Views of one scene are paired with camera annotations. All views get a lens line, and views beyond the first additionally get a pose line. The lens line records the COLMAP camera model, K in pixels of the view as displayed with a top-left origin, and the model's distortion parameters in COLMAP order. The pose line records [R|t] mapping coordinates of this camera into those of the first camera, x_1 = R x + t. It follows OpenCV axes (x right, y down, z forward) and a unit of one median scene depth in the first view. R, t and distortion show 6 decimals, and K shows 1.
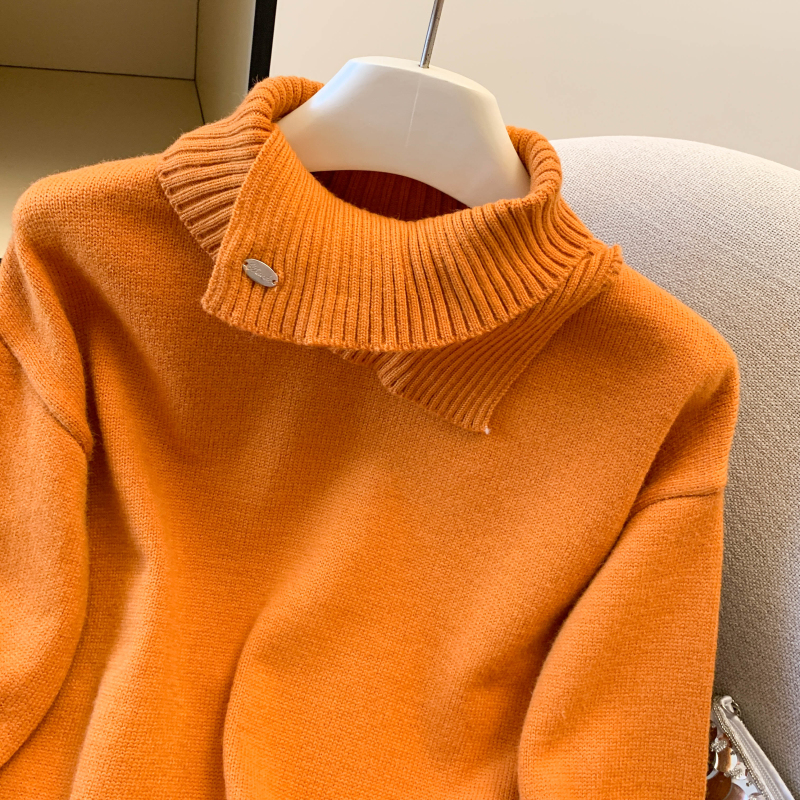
lens RADIAL K [[869.2, 0, 414.8], [0, 869.2, 374.5], [0, 0, 1]] dist [0.002346, 0.000000]
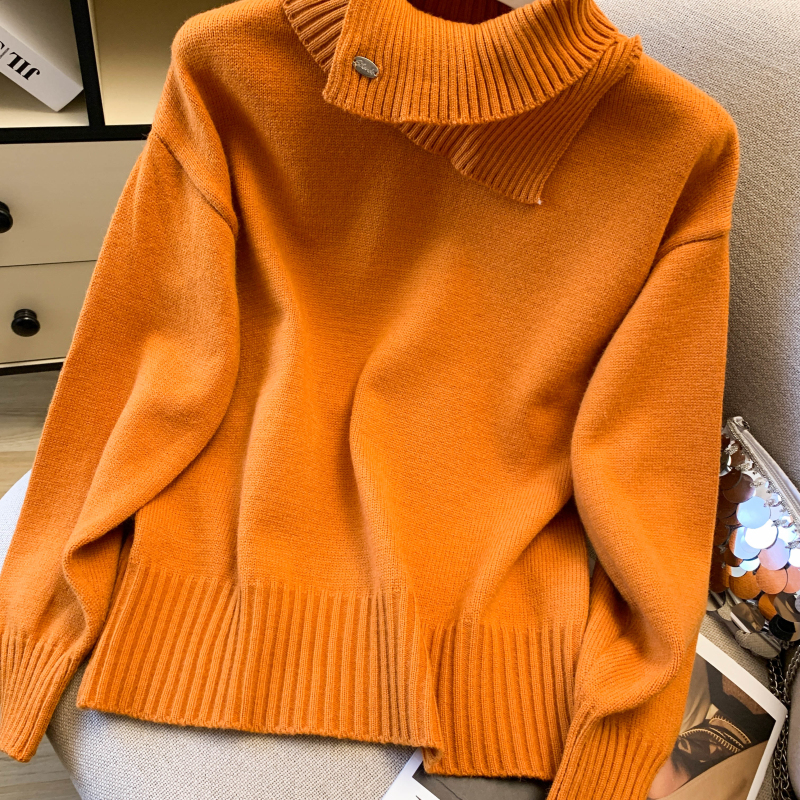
lens RADIAL K [[869.2, 0, 386.7], [0, 869.2, 405.9], [0, 0, 1]] dist [0.002346, 0.000000]
pose [[0.996238, -0.040745, -0.076487, -0.055860], [0.046079, 0.996529, 0.069328, 0.269934], [0.073397, -0.072592, 0.994657, -0.317550]]
